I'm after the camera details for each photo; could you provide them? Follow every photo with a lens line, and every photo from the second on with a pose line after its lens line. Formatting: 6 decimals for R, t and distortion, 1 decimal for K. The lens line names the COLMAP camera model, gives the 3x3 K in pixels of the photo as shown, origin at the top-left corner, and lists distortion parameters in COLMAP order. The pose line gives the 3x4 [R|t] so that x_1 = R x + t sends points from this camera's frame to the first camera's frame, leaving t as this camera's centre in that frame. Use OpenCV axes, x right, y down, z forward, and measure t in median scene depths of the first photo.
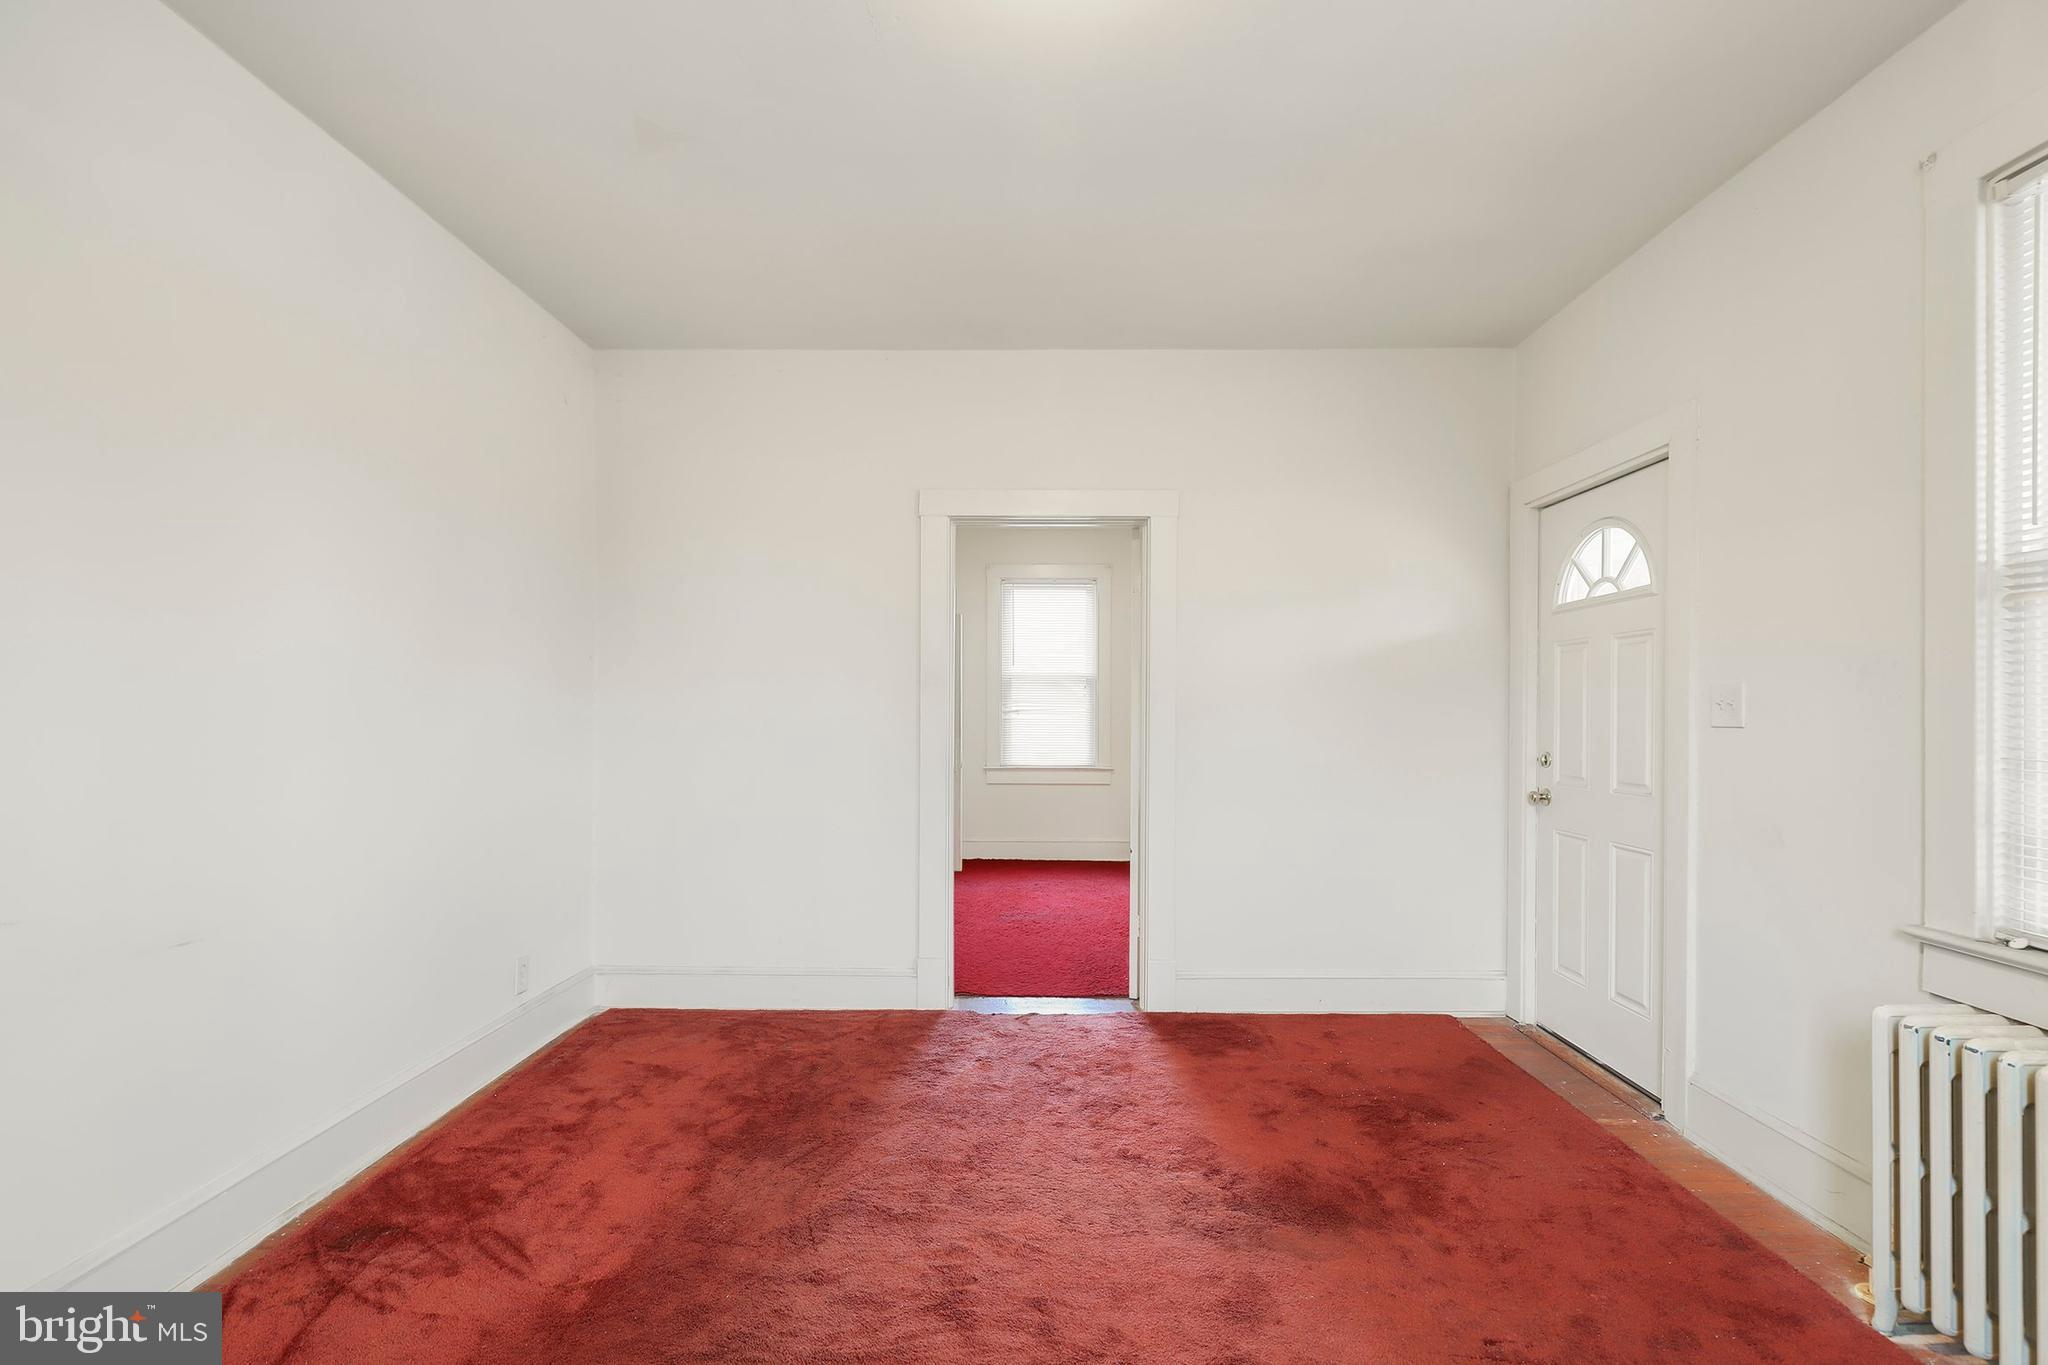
lens RADIAL K [[949.8, 0, 1022.3], [0, 949.8, 722.8], [0, 0, 1]] dist [-0.002376, -0.000369]
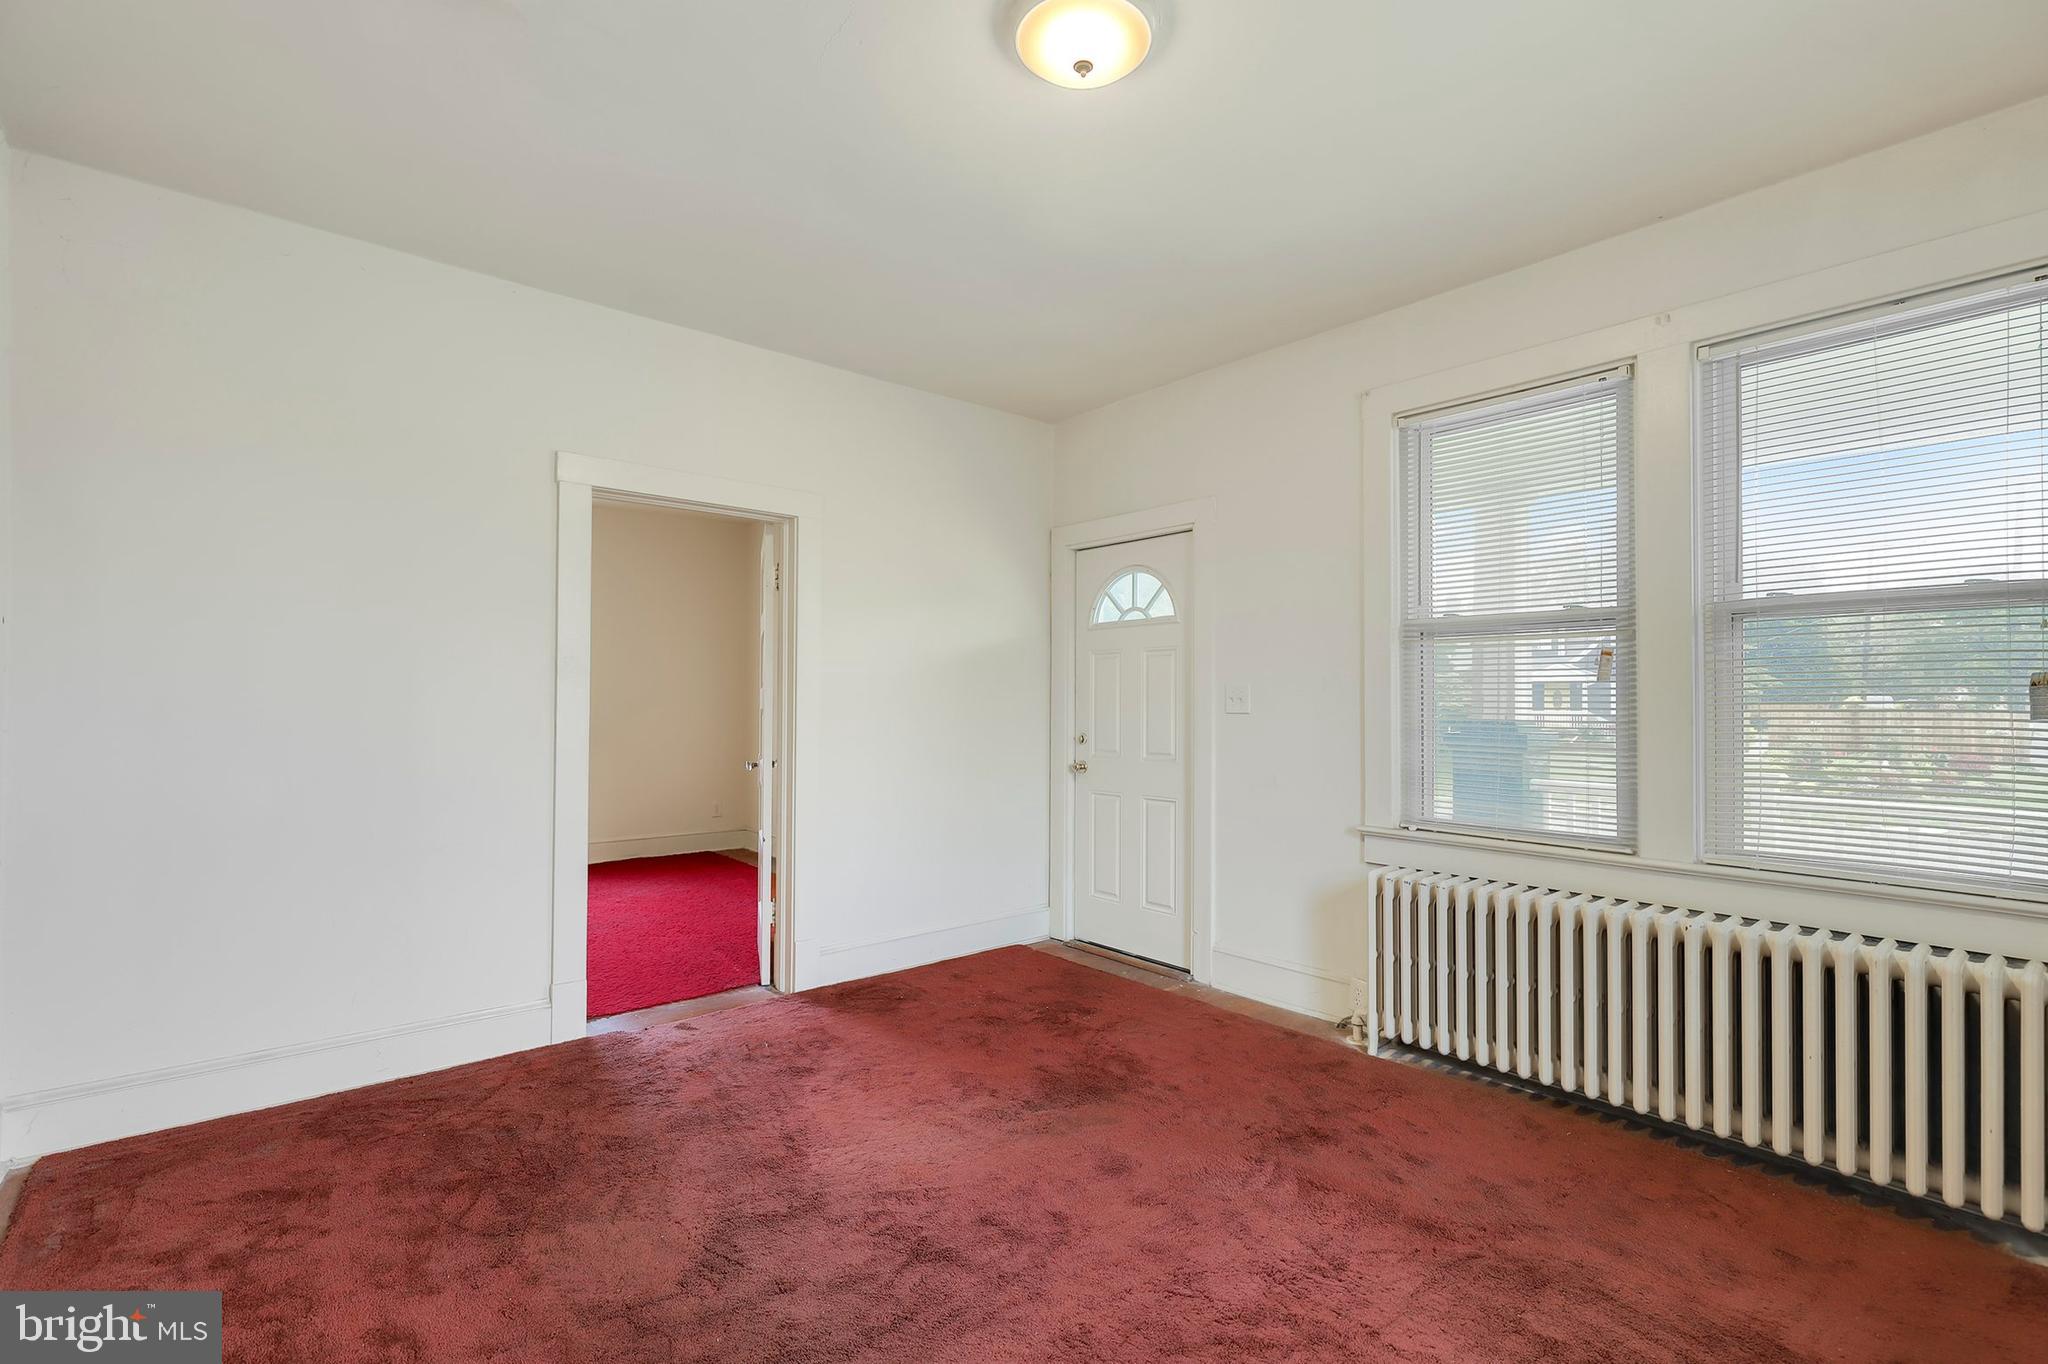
lens RADIAL K [[943.3, 0, 1039.2], [0, 943.3, 700.5], [0, 0, 1]] dist [0.000855, -0.000246]
pose [[0.740890, 0.002155, 0.671623, -0.434629], [0.006407, 0.999927, -0.010276, -0.002195], [-0.671596, 0.011916, 0.740822, 0.065703]]
